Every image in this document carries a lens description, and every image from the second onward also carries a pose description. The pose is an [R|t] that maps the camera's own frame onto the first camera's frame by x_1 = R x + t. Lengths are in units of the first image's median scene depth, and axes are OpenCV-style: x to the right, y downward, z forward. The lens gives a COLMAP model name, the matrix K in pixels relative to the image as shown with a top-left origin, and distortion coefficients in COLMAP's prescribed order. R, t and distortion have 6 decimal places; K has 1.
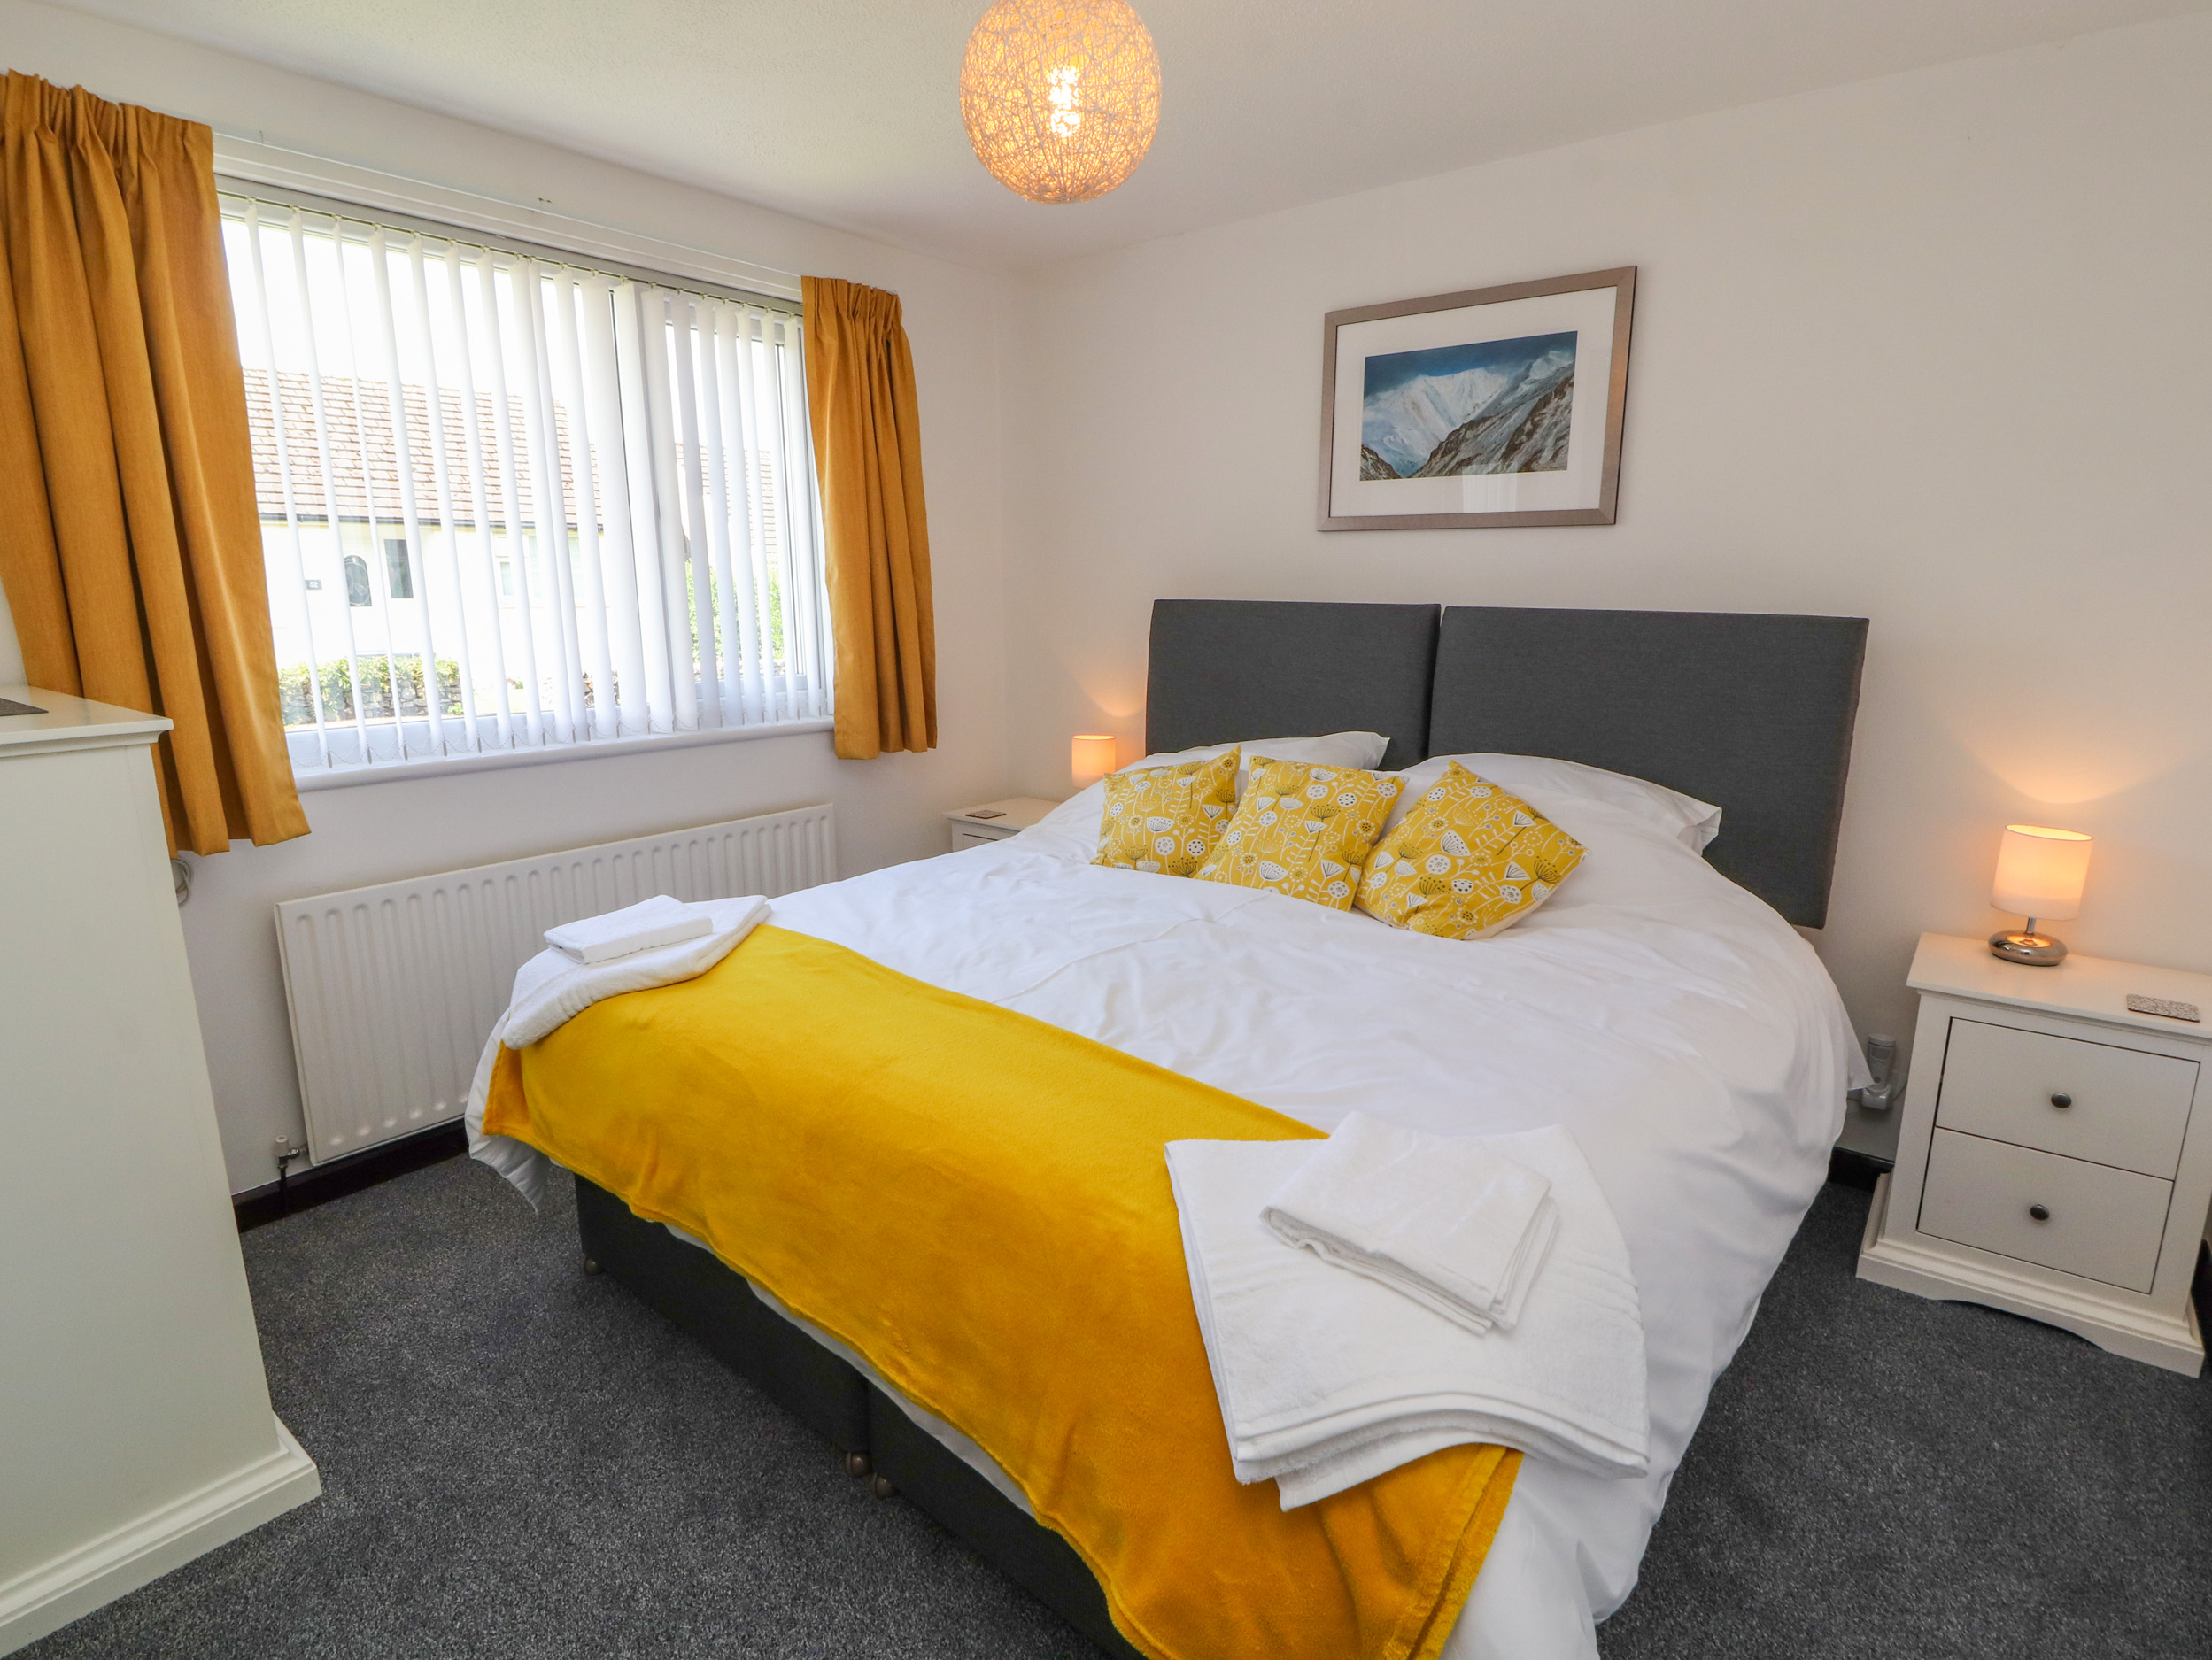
lens RADIAL K [[1134.0, 0, 1106.0], [0, 1134.0, 830.0], [0, 0, 1]] dist [-0.002285, -0.012577]
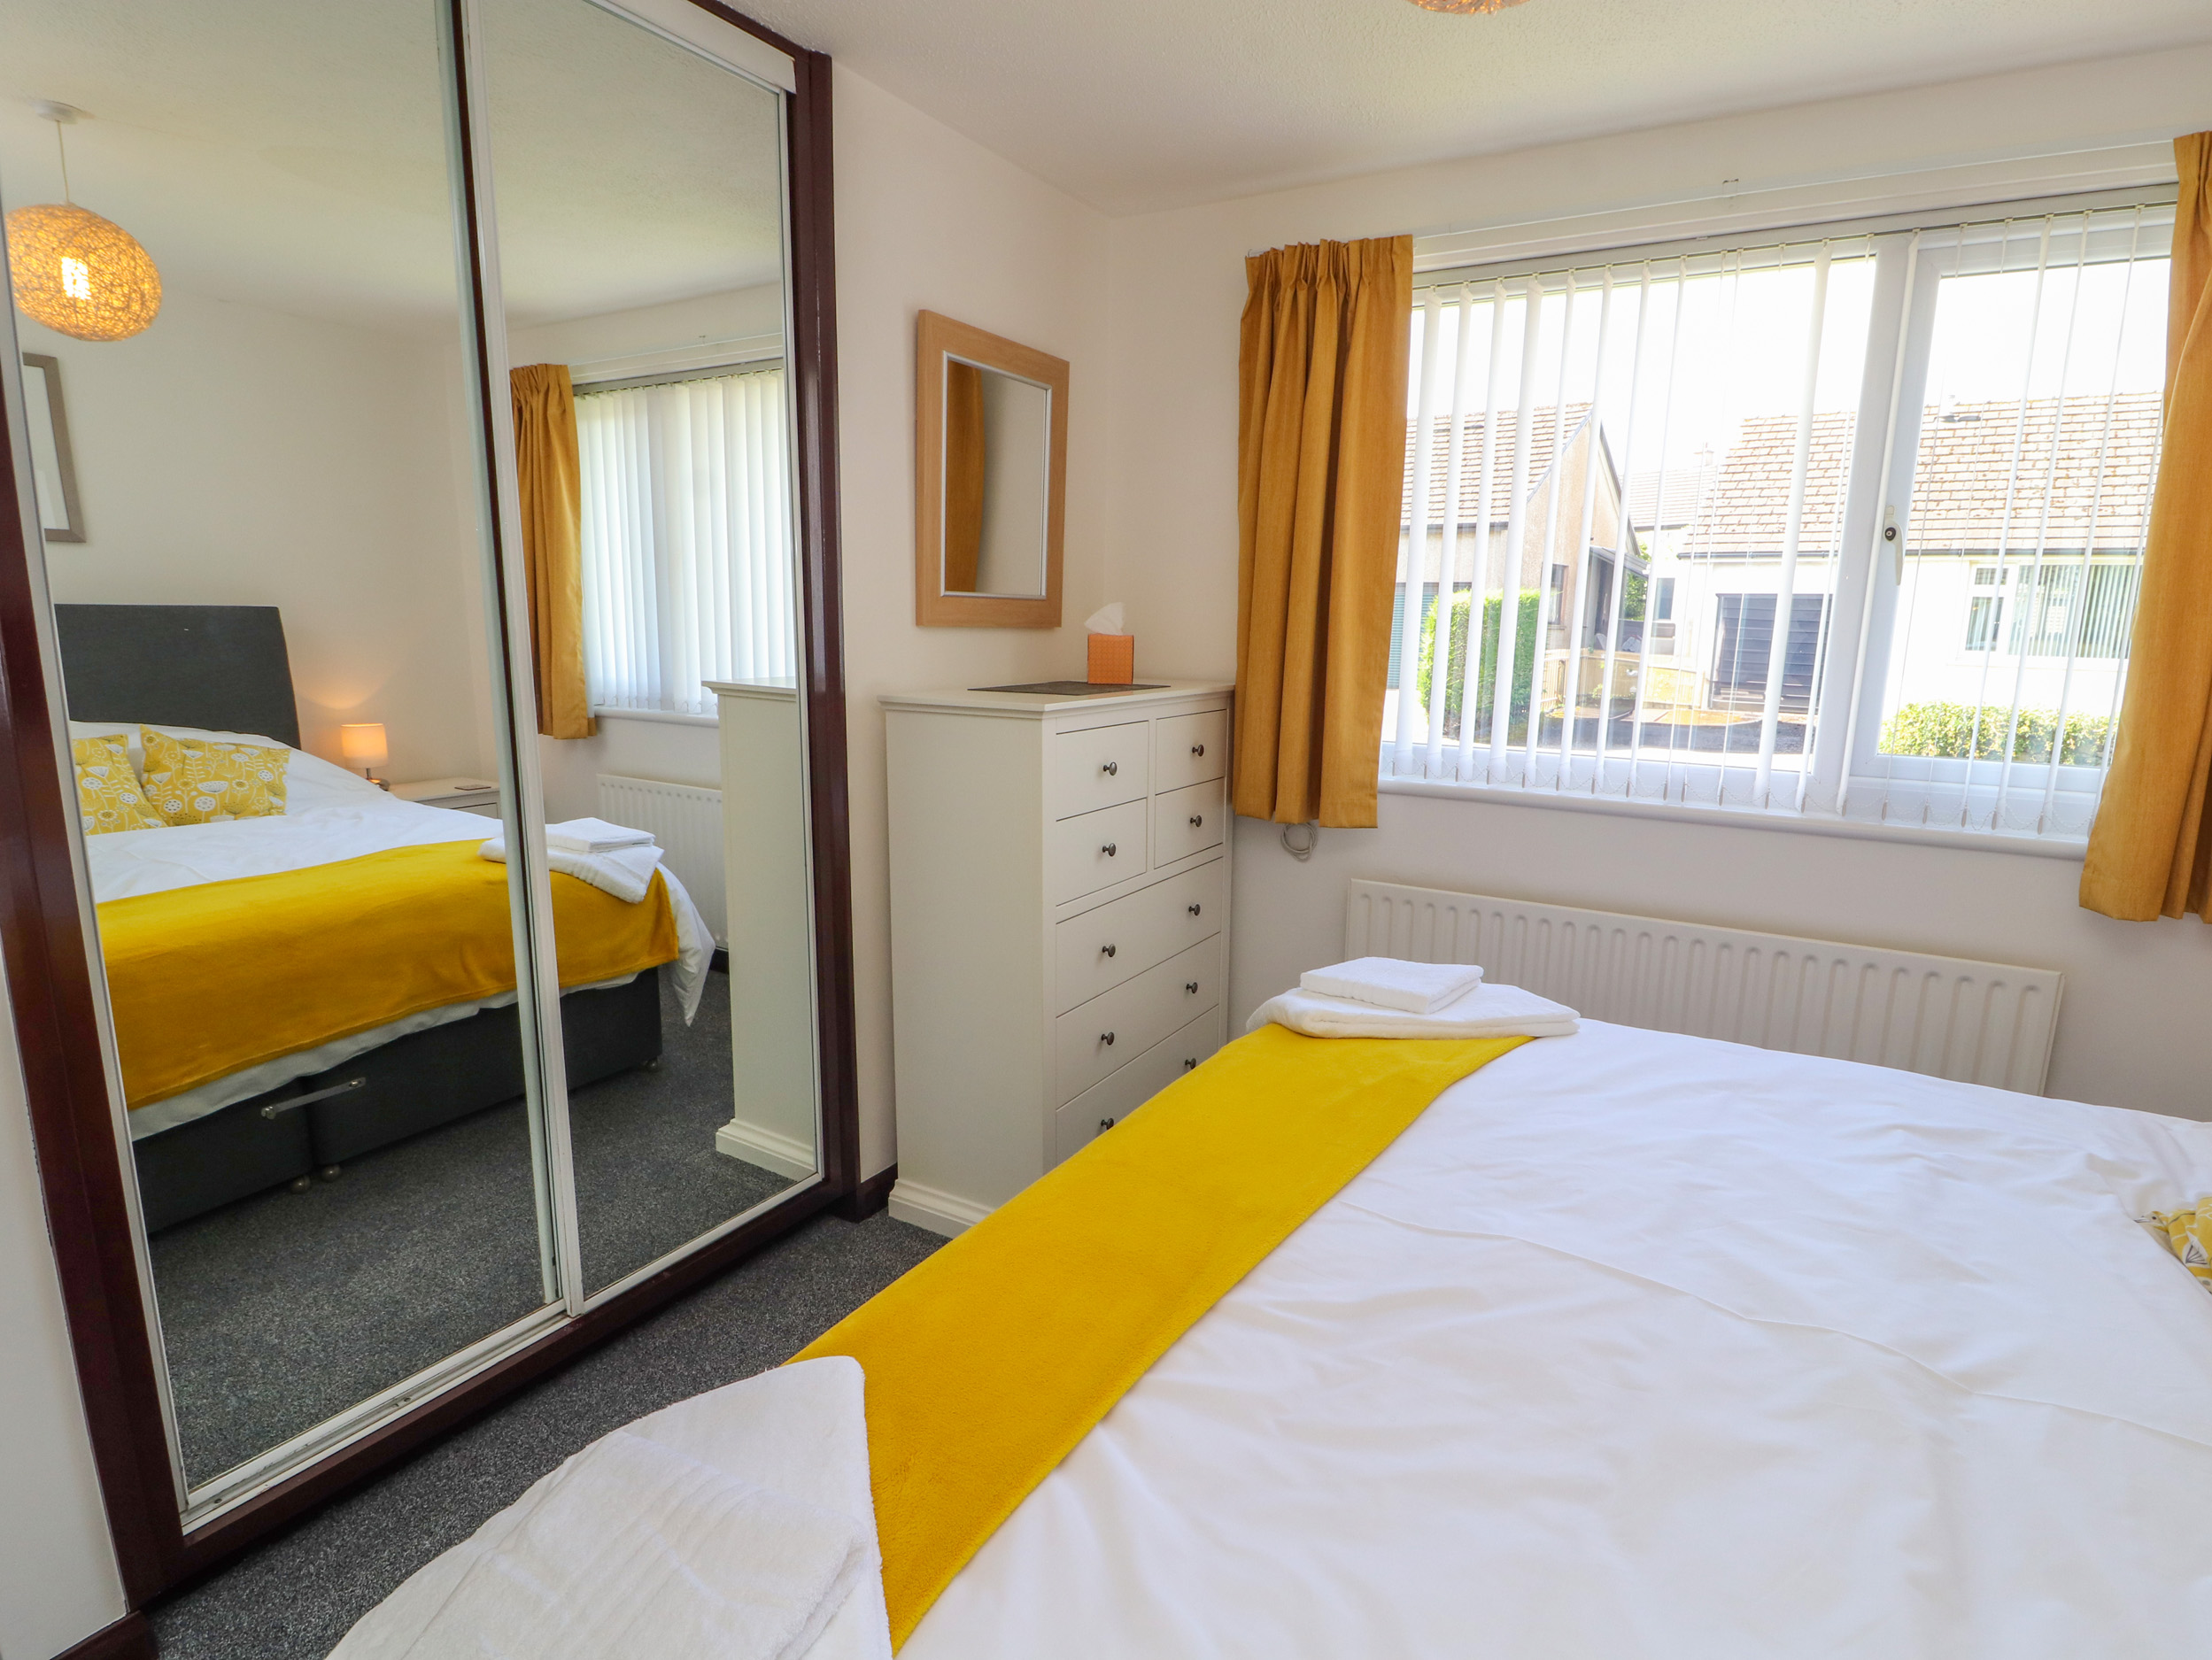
lens RADIAL K [[1134.0, 0, 1106.0], [0, 1134.0, 830.0], [0, 0, 1]] dist [-0.002285, -0.012577]
pose [[0.149303, 0.187542, -0.970843, 0.348525], [-0.221790, 0.963182, 0.151953, -0.098973], [0.963596, 0.192636, 0.185401, 0.454183]]
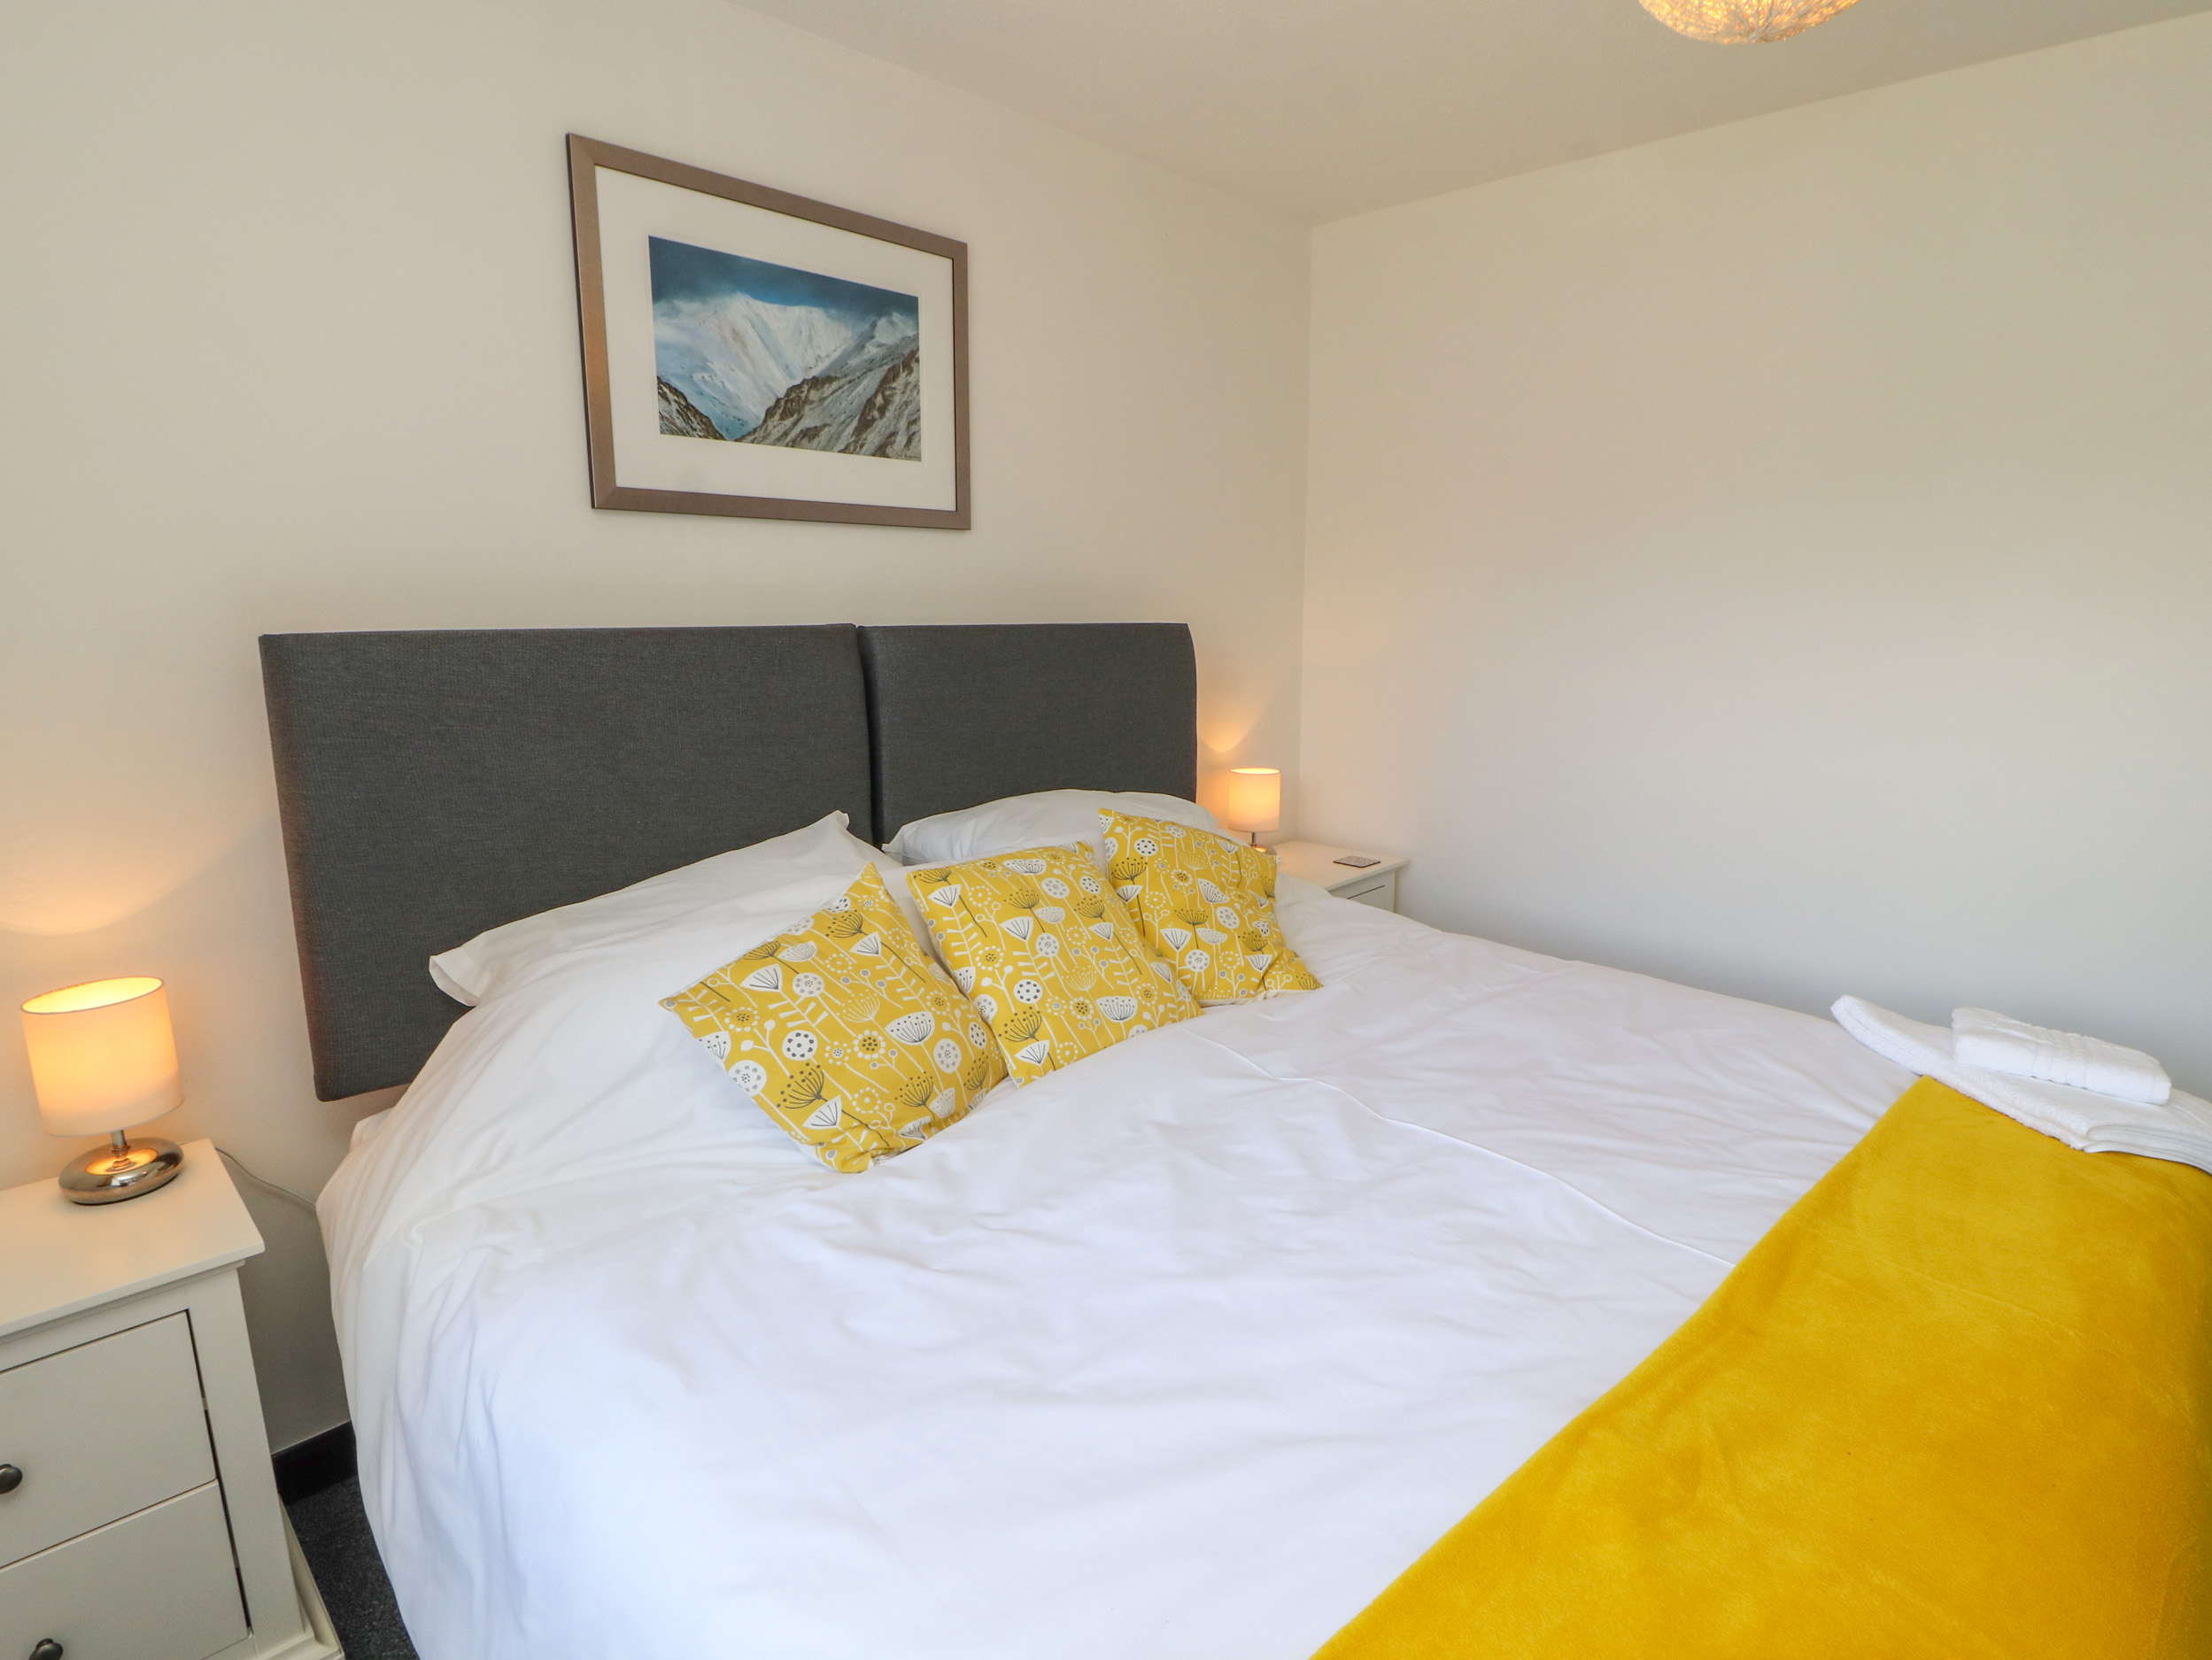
lens RADIAL K [[1164.1, 0, 1106.0], [0, 1164.1, 819.4], [0, 0, 1]] dist [0.001253, -0.013994]
pose [[0.079961, -0.191566, 0.978217, -0.479849], [0.211298, 0.962315, 0.171180, -0.179471], [-0.974145, 0.193008, 0.117425, 0.810182]]
